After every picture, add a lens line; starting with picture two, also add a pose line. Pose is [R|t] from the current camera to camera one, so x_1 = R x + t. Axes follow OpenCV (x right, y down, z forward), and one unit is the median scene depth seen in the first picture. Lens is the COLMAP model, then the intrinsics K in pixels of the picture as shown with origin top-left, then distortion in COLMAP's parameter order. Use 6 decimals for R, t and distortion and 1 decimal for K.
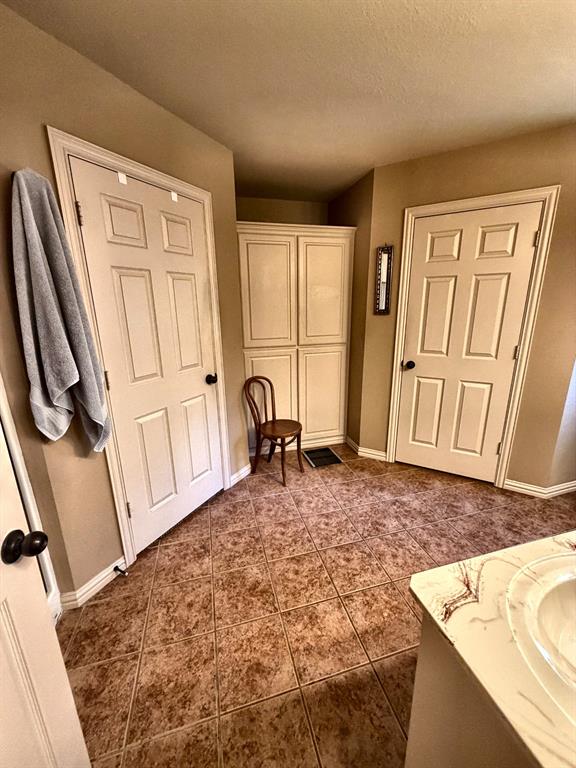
lens RADIAL K [[306.0, 0, 288.4], [0, 306.0, 381.6], [0, 0, 1]] dist [-0.001845, 0.000017]
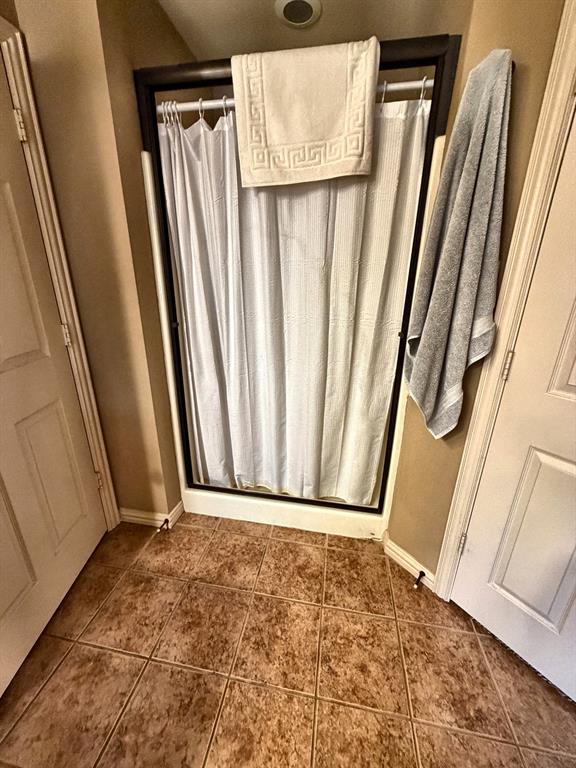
lens RADIAL K [[306.0, 0, 286.9], [0, 306.0, 383.1], [0, 0, 1]] dist [-0.001845, 0.000017]
pose [[-0.431213, 0.301138, -0.850512, 0.130882], [-0.234093, 0.873035, 0.427798, -0.102036], [0.871353, 0.383571, -0.305969, 0.604134]]
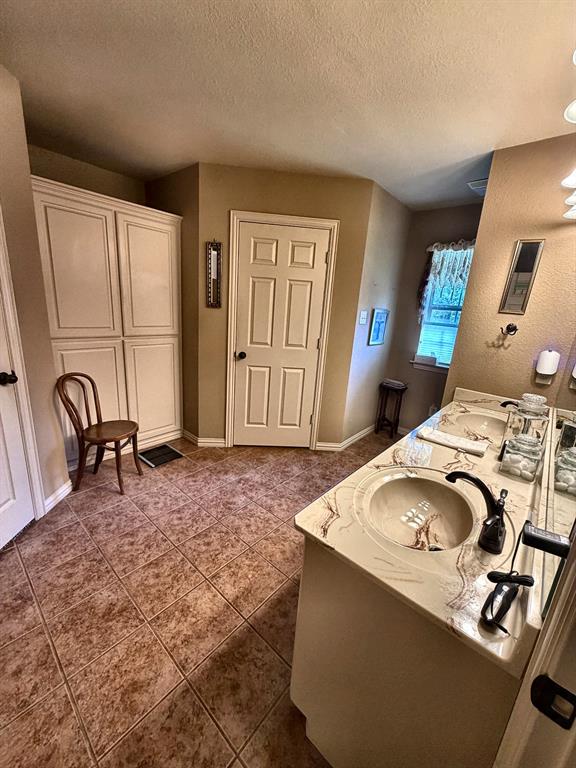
lens RADIAL K [[306.0, 0, 289.8], [0, 306.0, 380.7], [0, 0, 1]] dist [-0.001845, 0.000017]
pose [[0.829185, -0.066147, 0.555047, -0.099362], [0.057987, 0.997795, 0.032283, 0.014477], [-0.555959, 0.005417, 0.831192, -0.011769]]
